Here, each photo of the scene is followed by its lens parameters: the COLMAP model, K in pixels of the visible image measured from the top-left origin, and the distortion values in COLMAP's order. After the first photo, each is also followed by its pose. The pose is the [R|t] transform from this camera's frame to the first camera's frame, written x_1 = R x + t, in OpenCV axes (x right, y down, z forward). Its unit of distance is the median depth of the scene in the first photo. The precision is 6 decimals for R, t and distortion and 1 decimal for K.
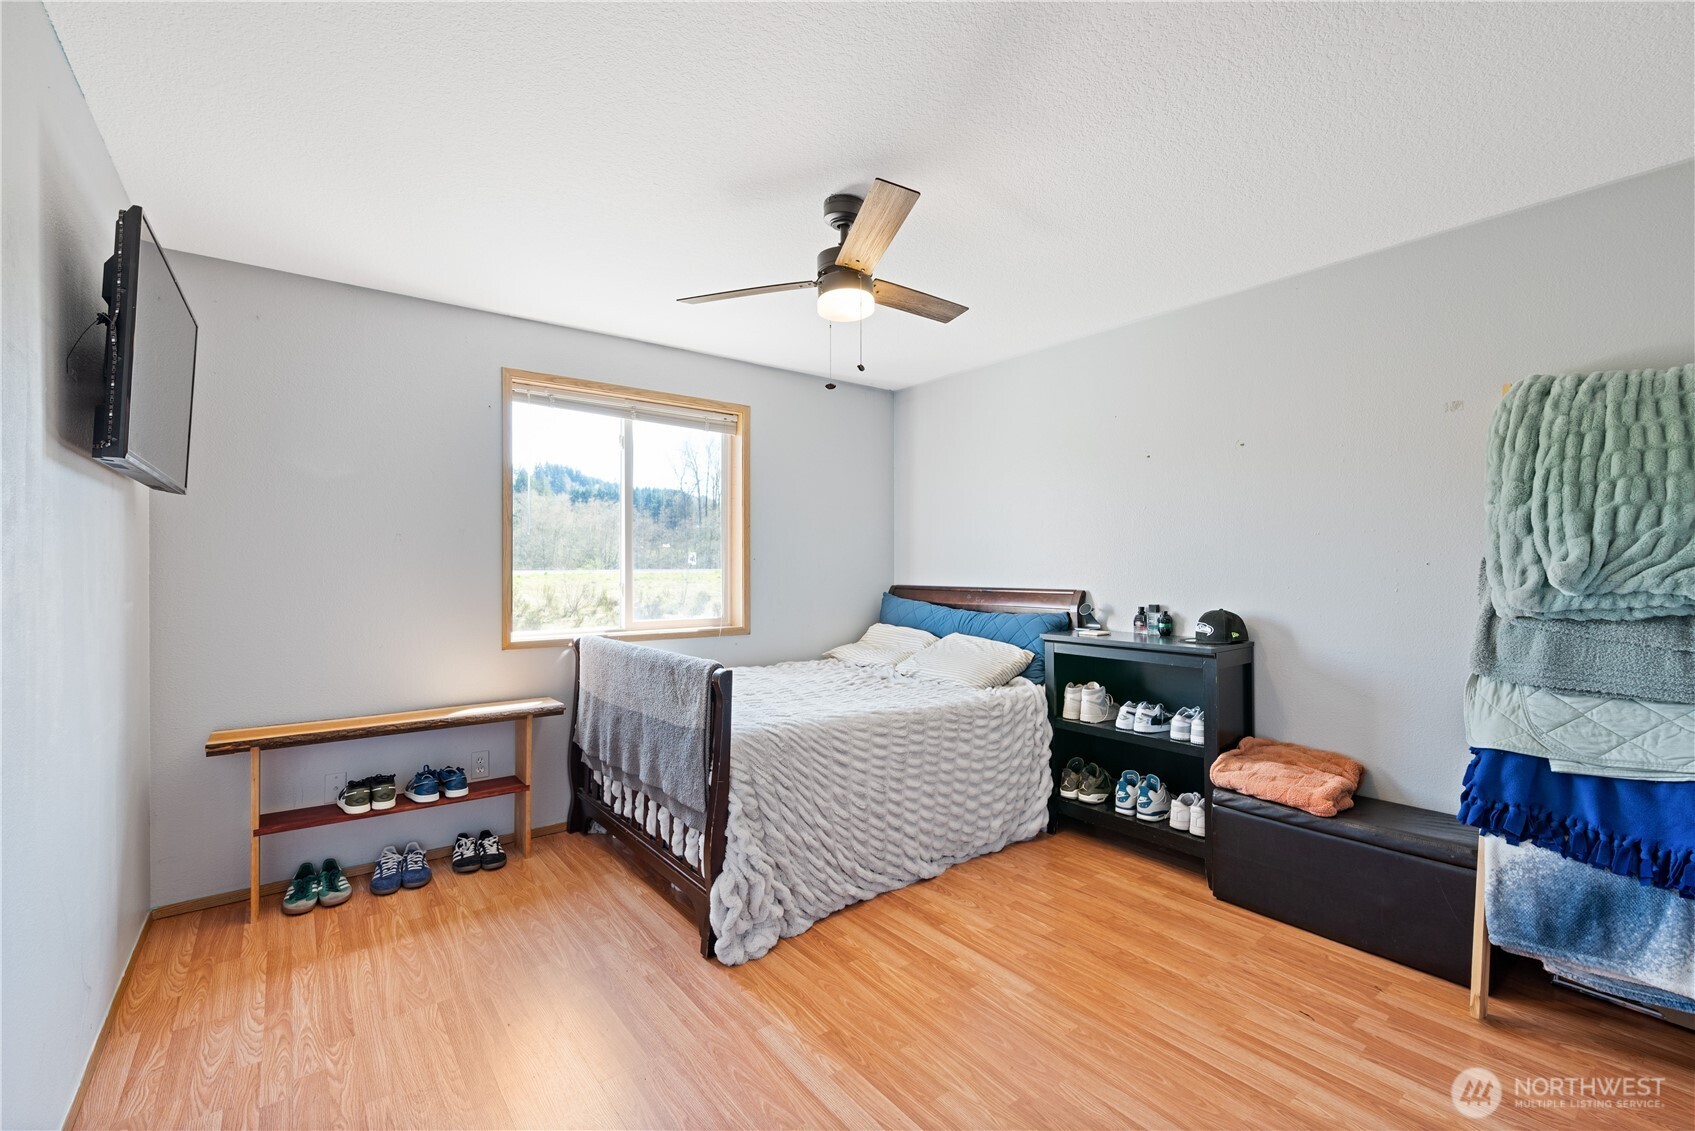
lens RADIAL K [[734.6, 0, 846.1], [0, 734.6, 566.5], [0, 0, 1]] dist [0.001017, -0.000260]
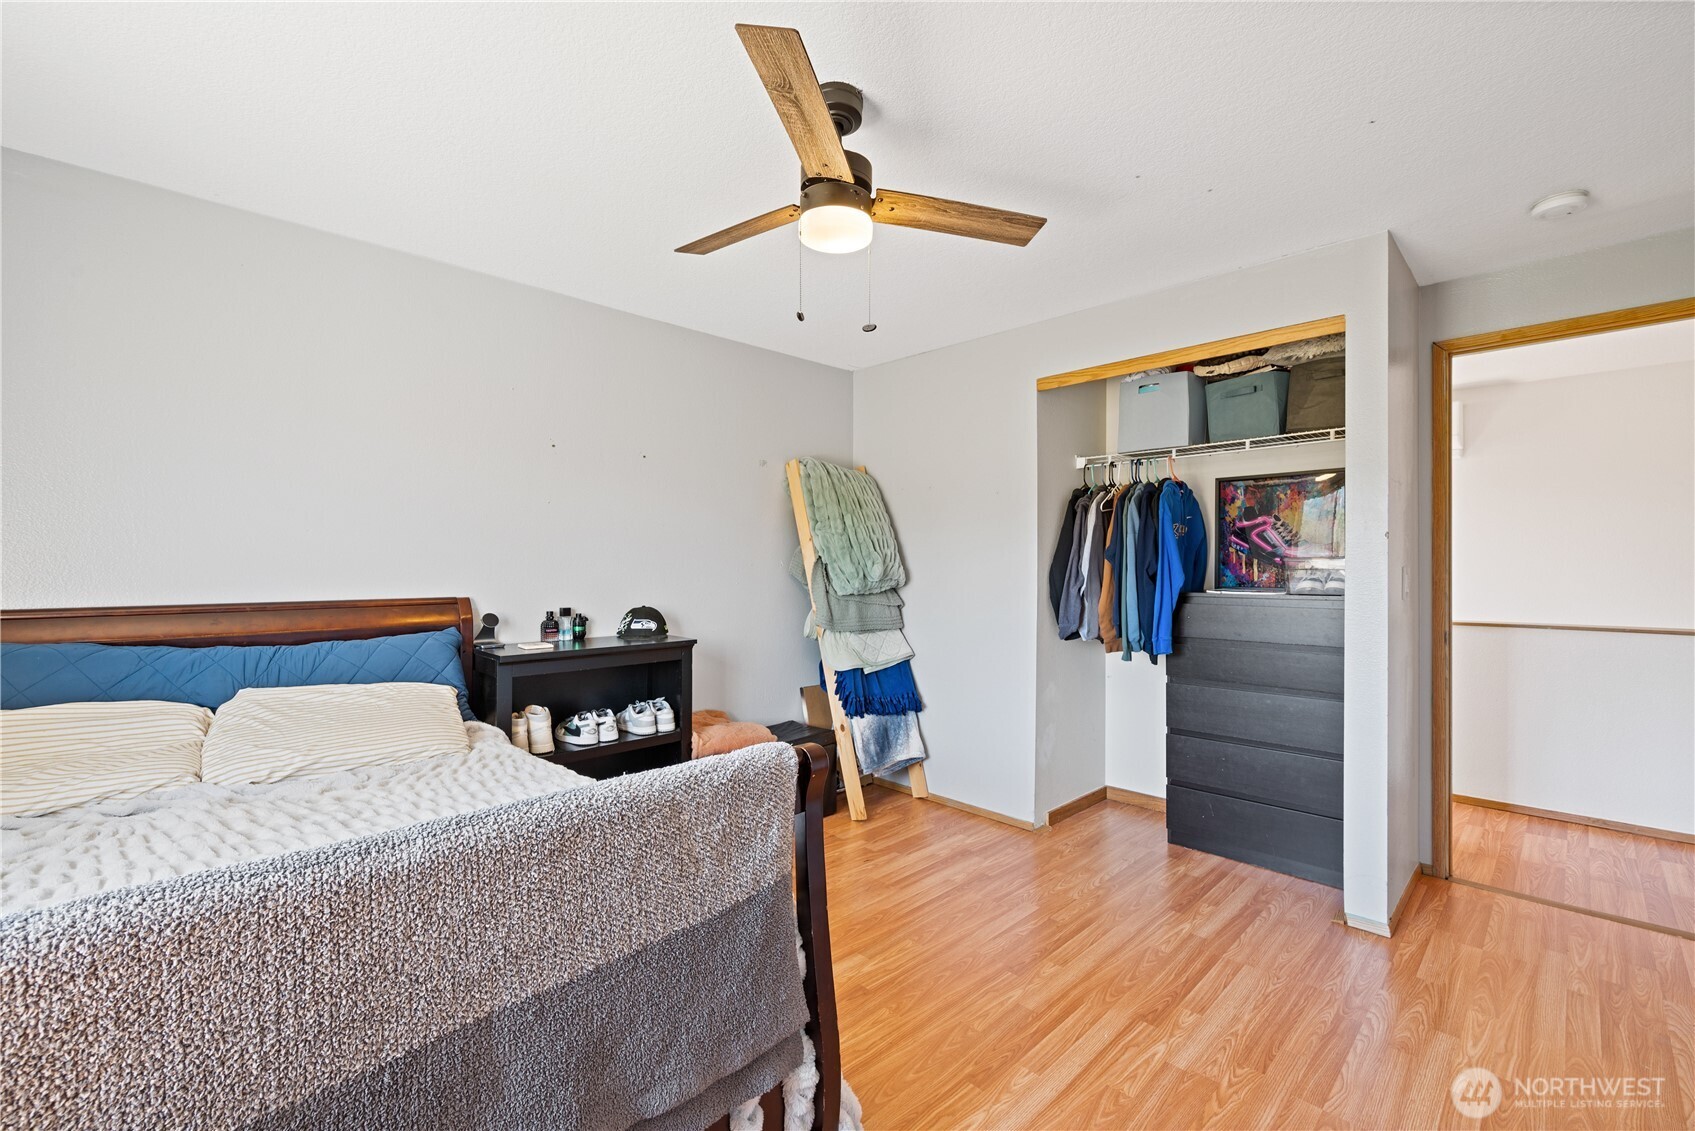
lens RADIAL K [[734.6, 0, 845.4], [0, 734.6, 564.0], [0, 0, 1]] dist [0.001017, -0.000260]
pose [[-0.136234, 0.002821, 0.990673, -0.626566], [-0.002487, 0.999992, -0.003189, -0.000962], [-0.990674, -0.002898, -0.136225, 0.892280]]
